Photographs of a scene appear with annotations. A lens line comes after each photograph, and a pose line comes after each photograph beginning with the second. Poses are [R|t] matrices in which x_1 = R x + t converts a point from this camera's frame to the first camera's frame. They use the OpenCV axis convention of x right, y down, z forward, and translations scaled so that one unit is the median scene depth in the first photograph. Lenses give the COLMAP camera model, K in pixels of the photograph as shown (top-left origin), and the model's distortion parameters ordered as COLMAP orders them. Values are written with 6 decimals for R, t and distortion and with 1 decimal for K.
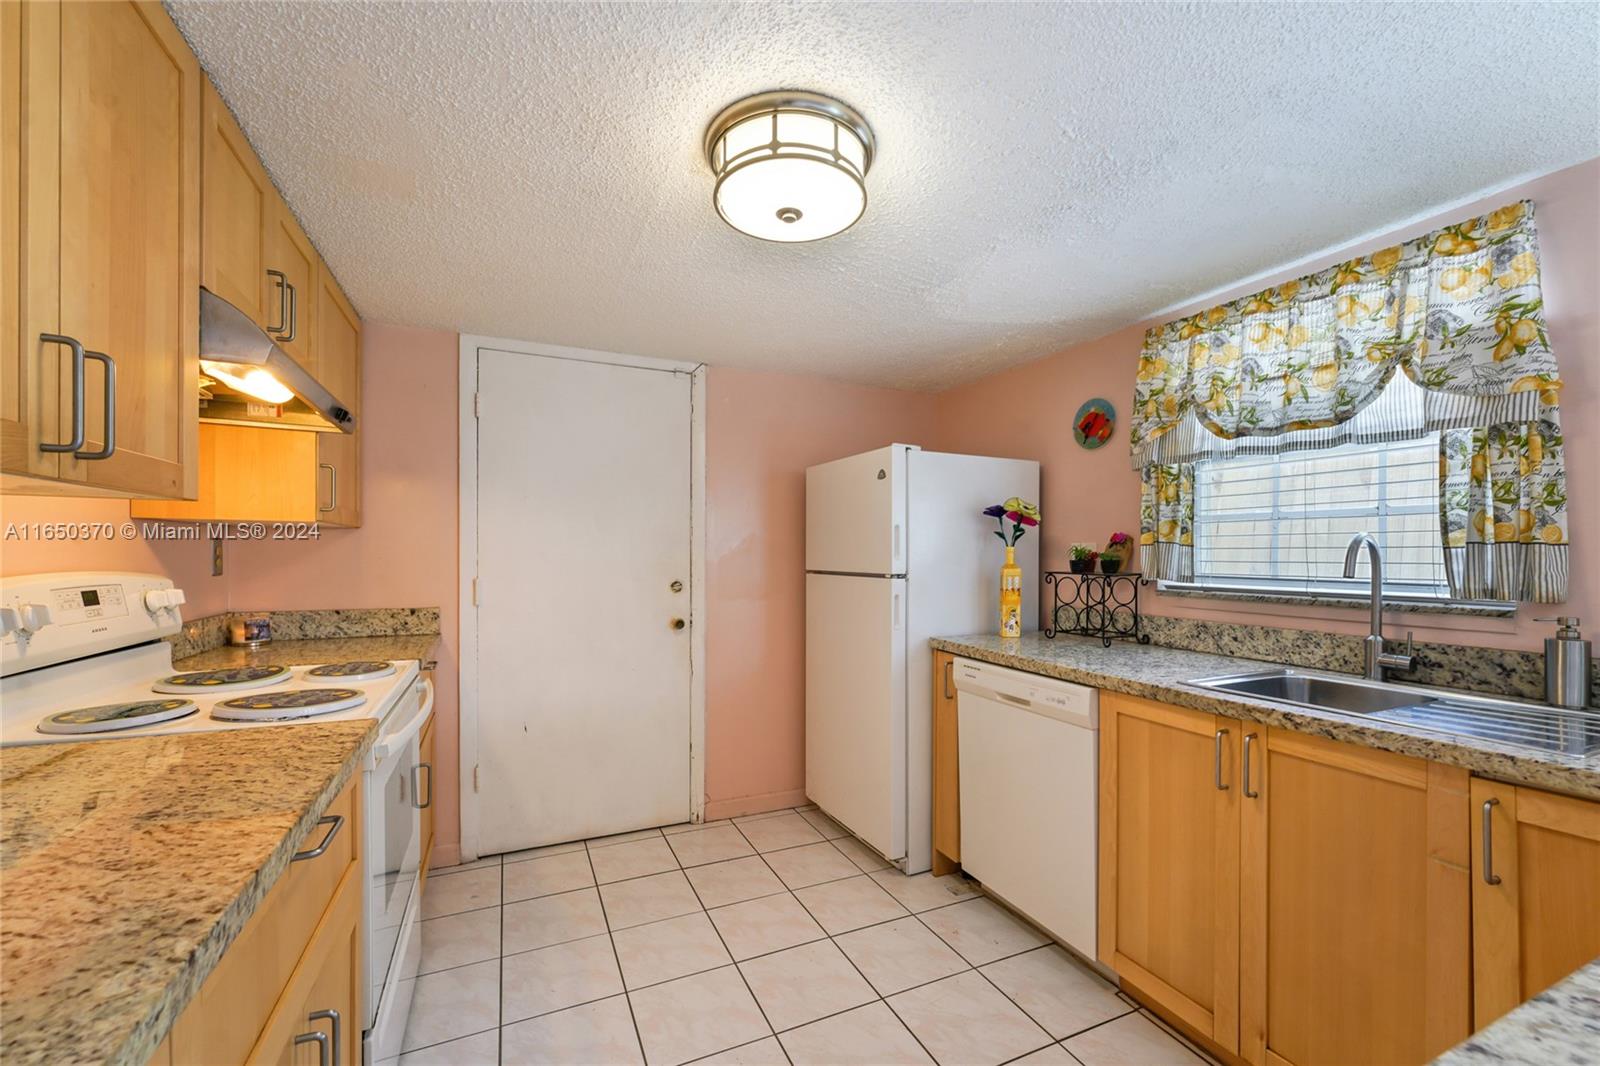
lens RADIAL K [[655.7, 0, 799.0], [0, 655.7, 550.1], [0, 0, 1]] dist [-0.007089, 0.000692]
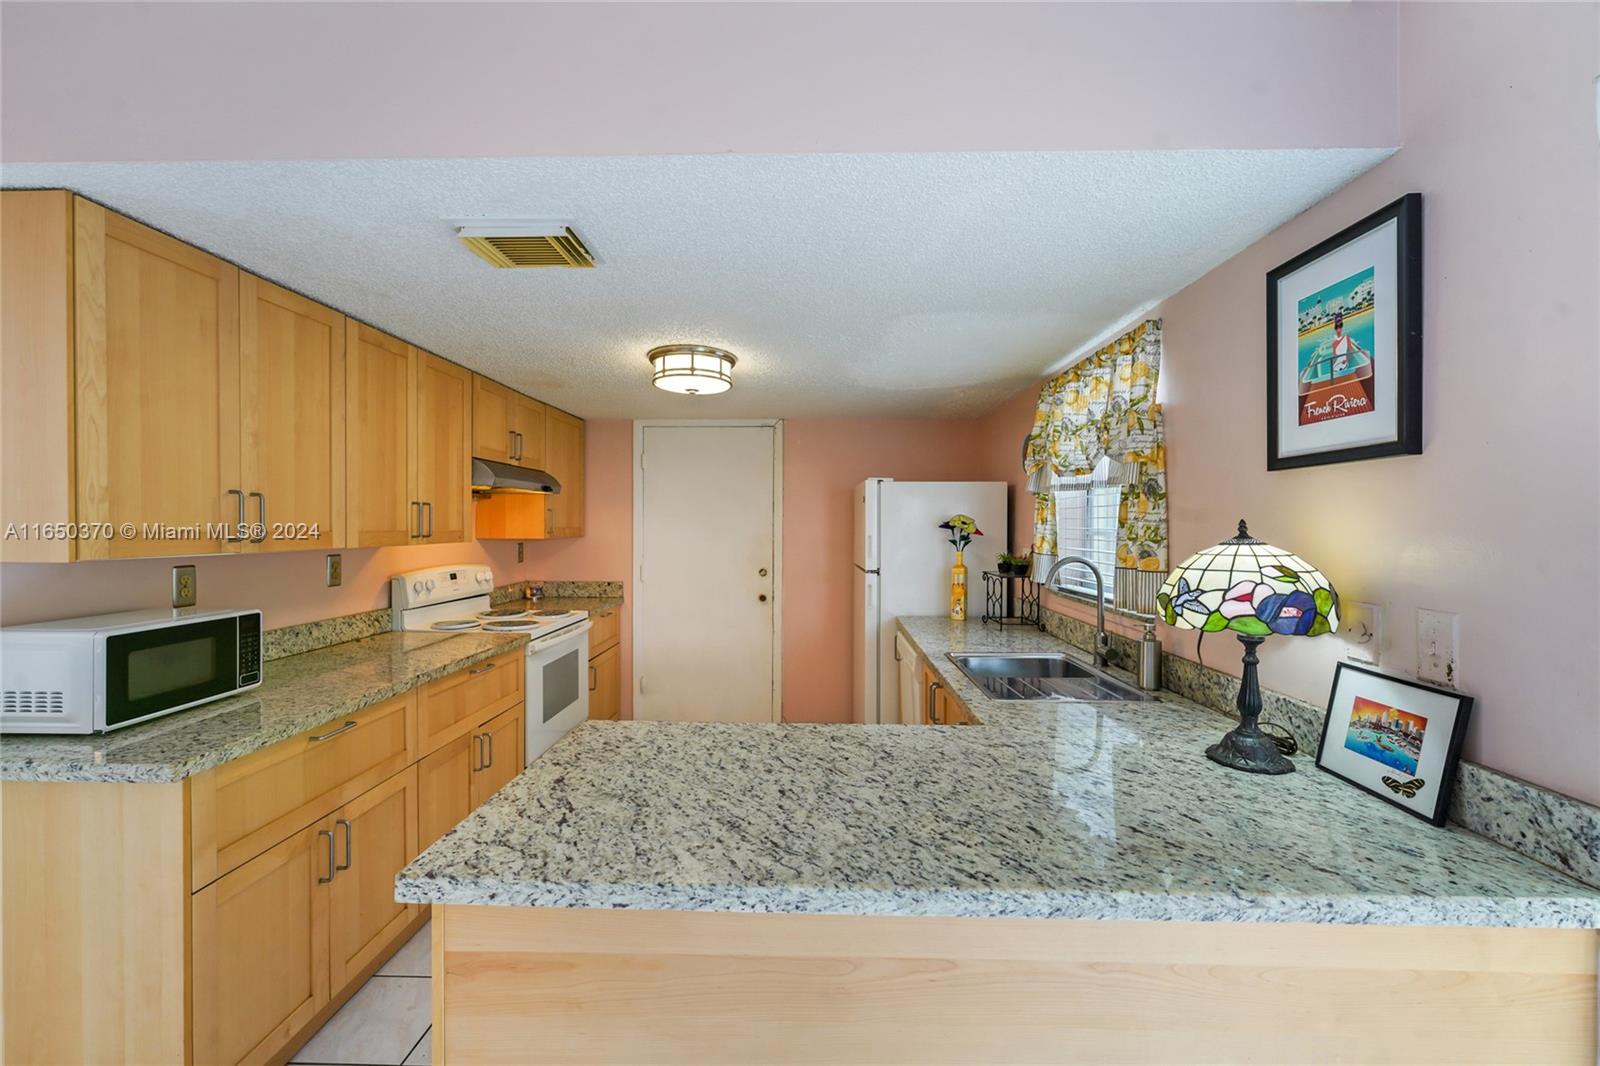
lens RADIAL K [[655.7, 0, 795.9], [0, 655.7, 527.5], [0, 0, 1]] dist [-0.007089, 0.000692]
pose [[0.896209, -0.000742, -0.443632, 0.708368], [0.004605, 0.999960, 0.007631, -0.075704], [0.443608, -0.008882, 0.896177, -0.383376]]
